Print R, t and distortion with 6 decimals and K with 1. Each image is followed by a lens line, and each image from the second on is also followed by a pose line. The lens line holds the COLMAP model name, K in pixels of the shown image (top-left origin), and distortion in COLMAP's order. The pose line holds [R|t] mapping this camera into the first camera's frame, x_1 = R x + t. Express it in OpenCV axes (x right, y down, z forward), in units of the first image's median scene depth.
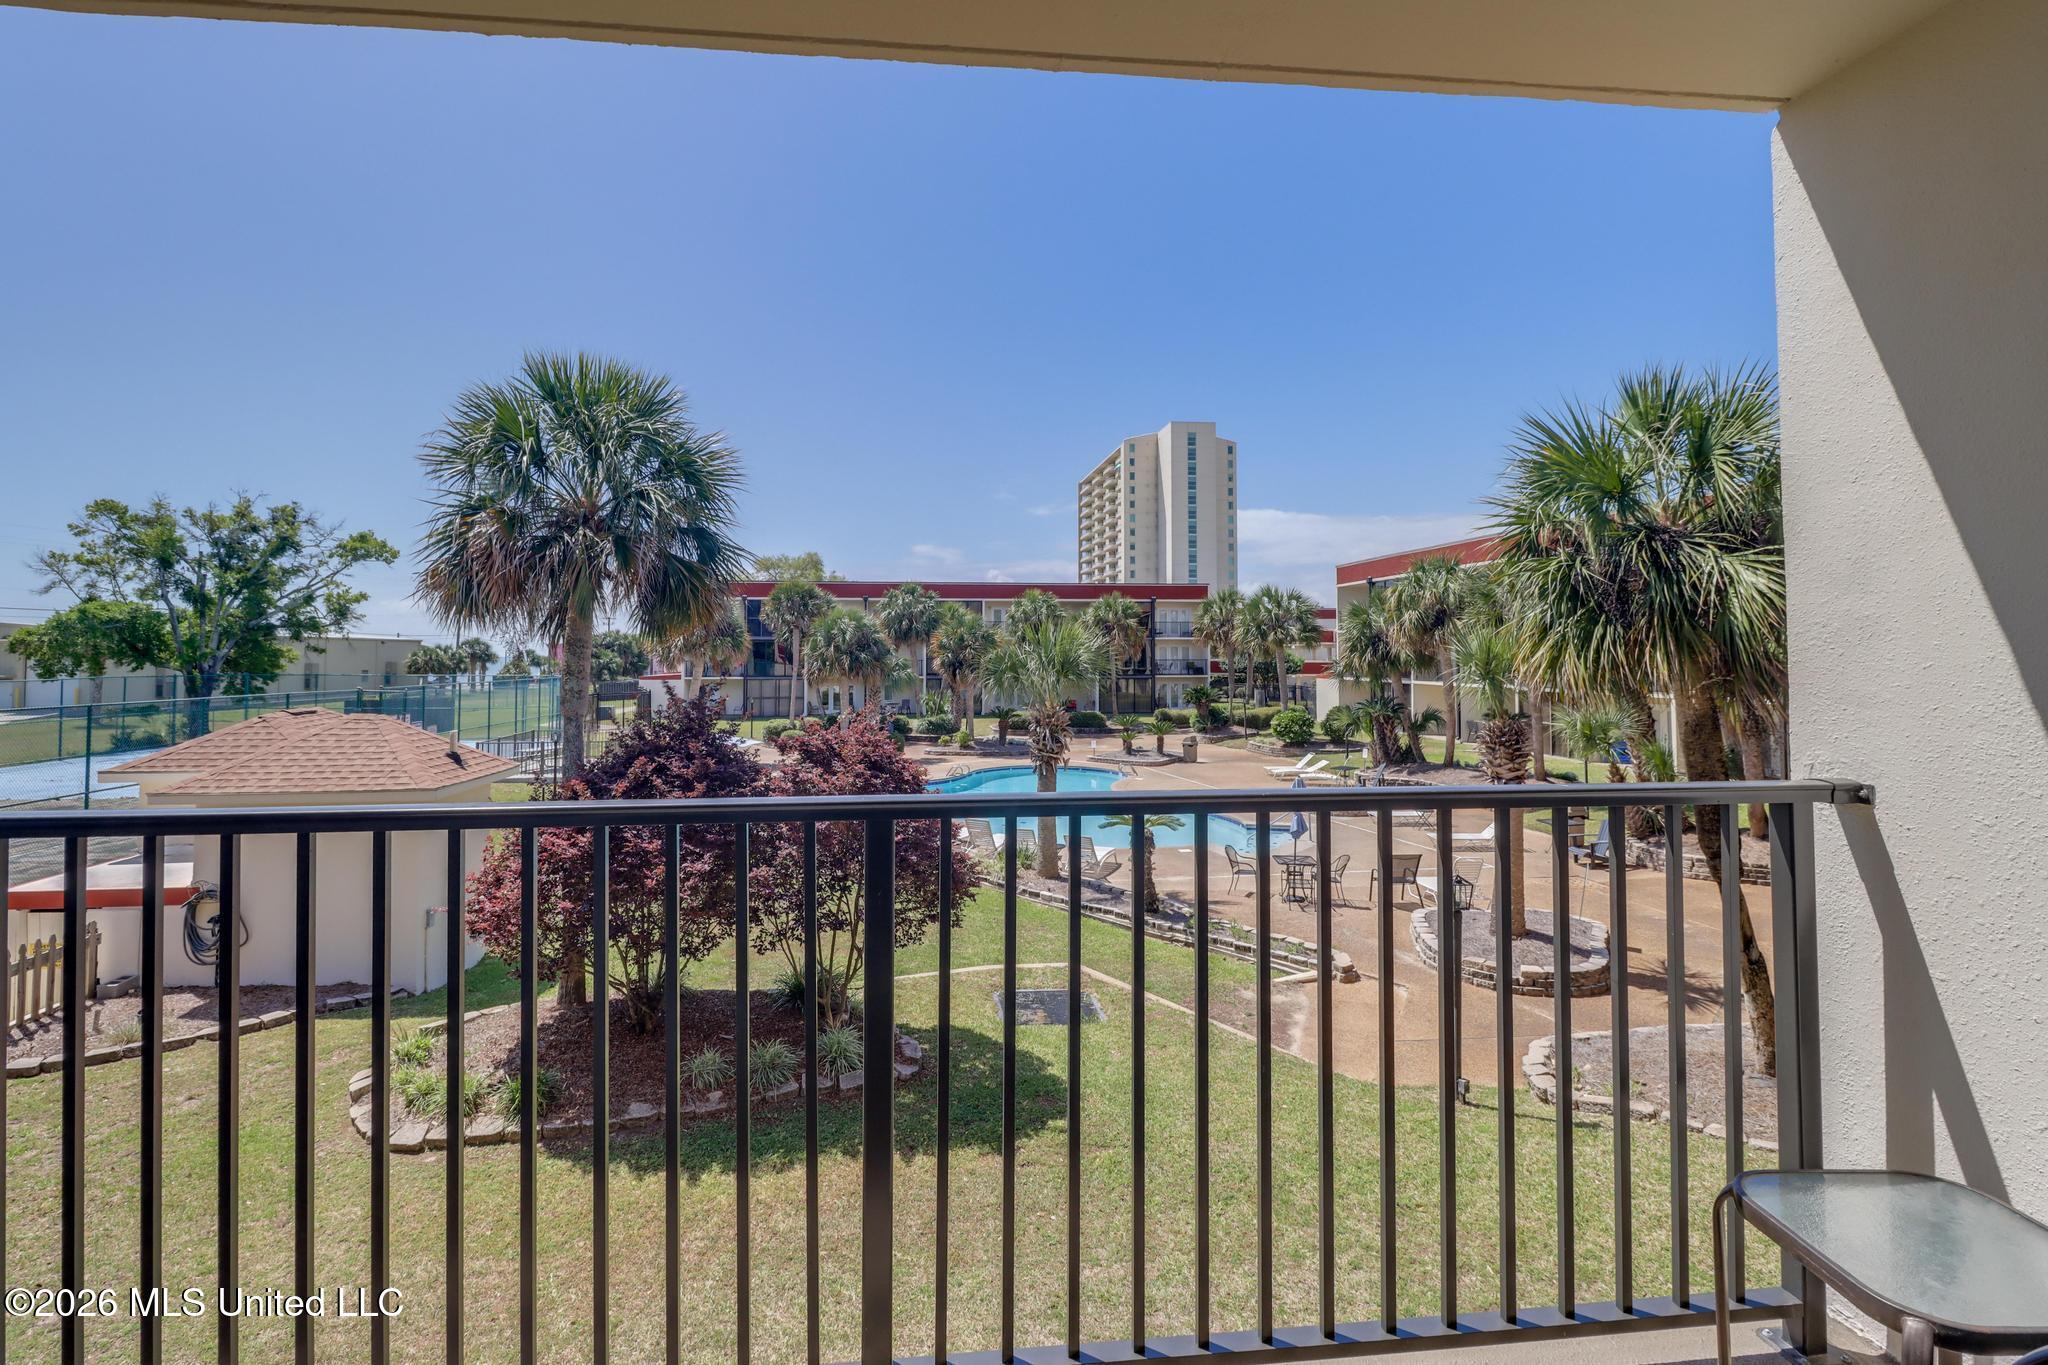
lens RADIAL K [[972.4, 0, 956.5], [0, 972.4, 610.1], [0, 0, 1]] dist [-0.003259, -0.004884]
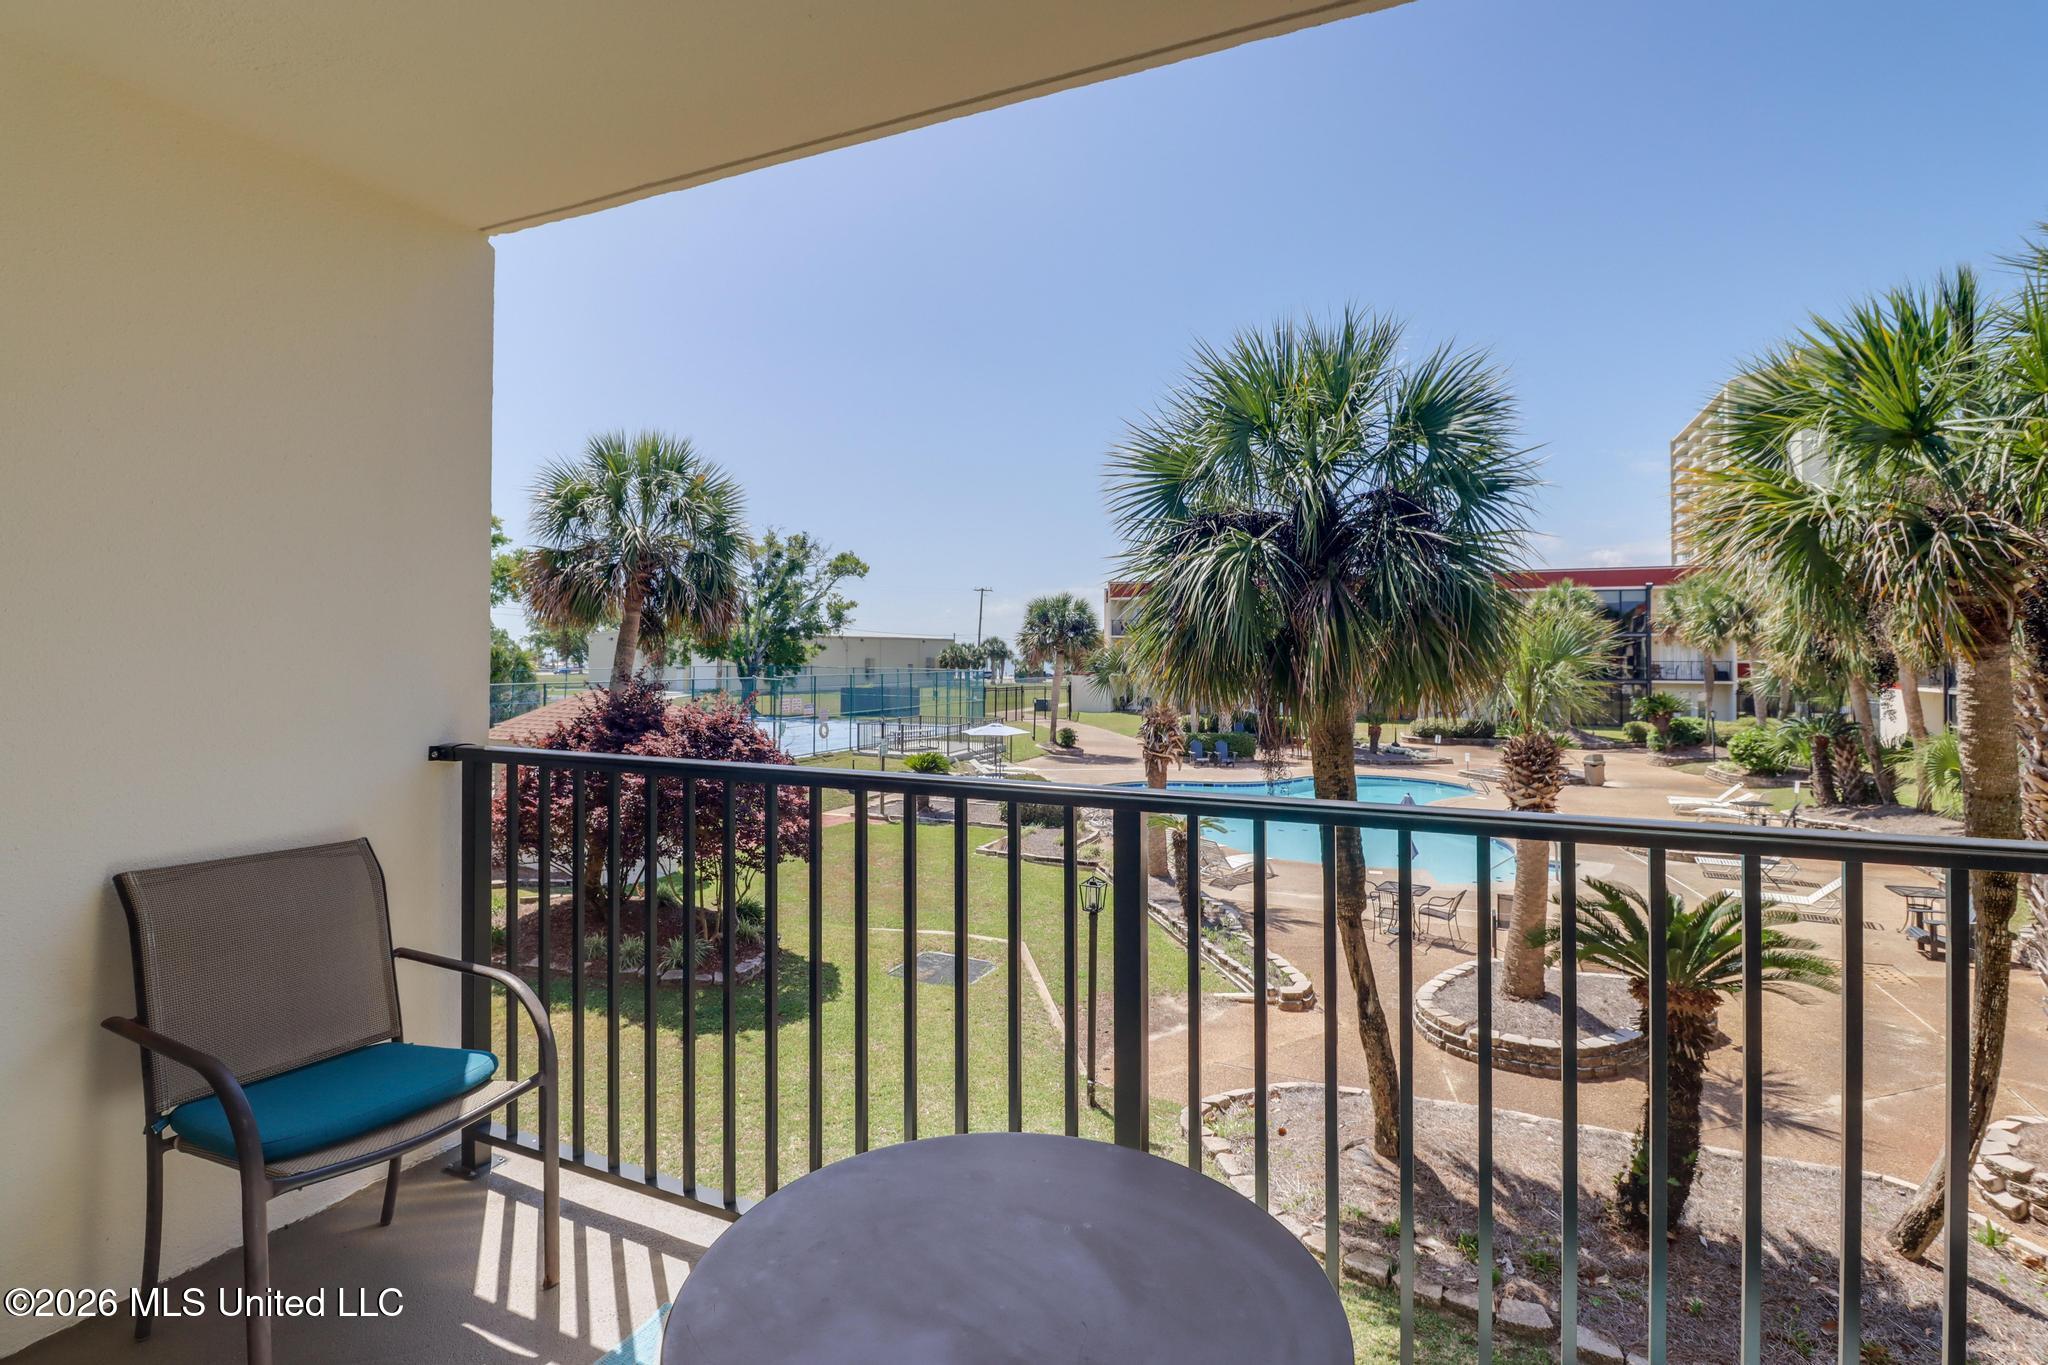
lens RADIAL K [[972.4, 0, 963.0], [0, 972.4, 649.0], [0, 0, 1]] dist [-0.003259, -0.004884]
pose [[0.846240, 0.003091, -0.532793, 0.185402], [0.019427, 0.999139, 0.036652, 0.000406], [0.532448, -0.041367, 0.845451, 0.018354]]
